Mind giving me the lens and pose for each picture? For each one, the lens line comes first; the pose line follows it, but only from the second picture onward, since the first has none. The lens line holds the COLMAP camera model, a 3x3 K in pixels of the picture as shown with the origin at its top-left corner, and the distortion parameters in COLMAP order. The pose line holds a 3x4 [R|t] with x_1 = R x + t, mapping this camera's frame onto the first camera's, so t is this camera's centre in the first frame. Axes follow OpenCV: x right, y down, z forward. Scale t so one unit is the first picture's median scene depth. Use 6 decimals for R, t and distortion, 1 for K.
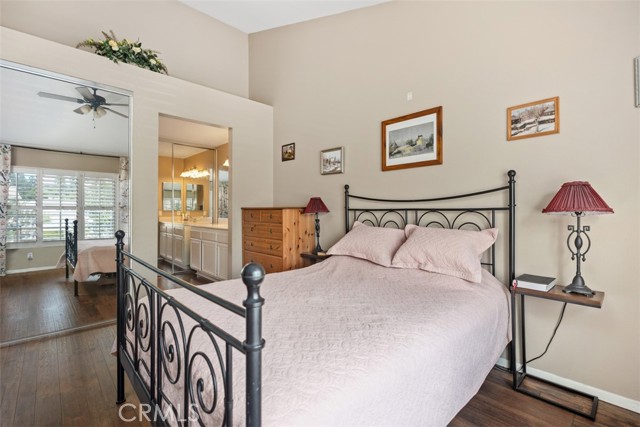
lens RADIAL K [[289.9, 0, 319.4], [0, 289.9, 210.7], [0, 0, 1]] dist [0.007641, -0.000096]
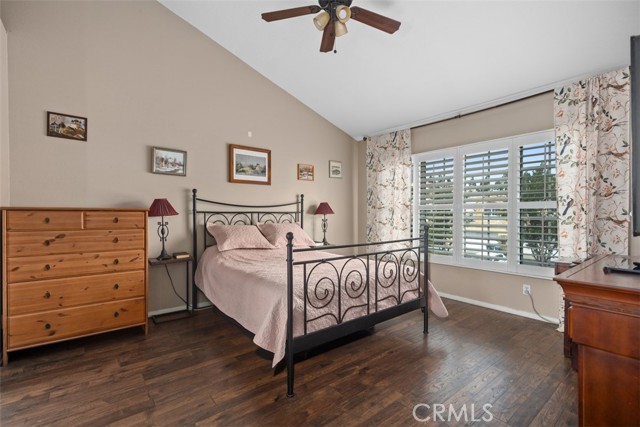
lens RADIAL K [[289.9, 0, 321.4], [0, 289.9, 213.7], [0, 0, 1]] dist [0.007641, -0.000096]
pose [[0.085959, -0.001146, 0.996298, -1.050290], [-0.003704, 0.999992, 0.001470, -0.000690], [-0.996292, -0.003817, 0.085954, 0.493546]]
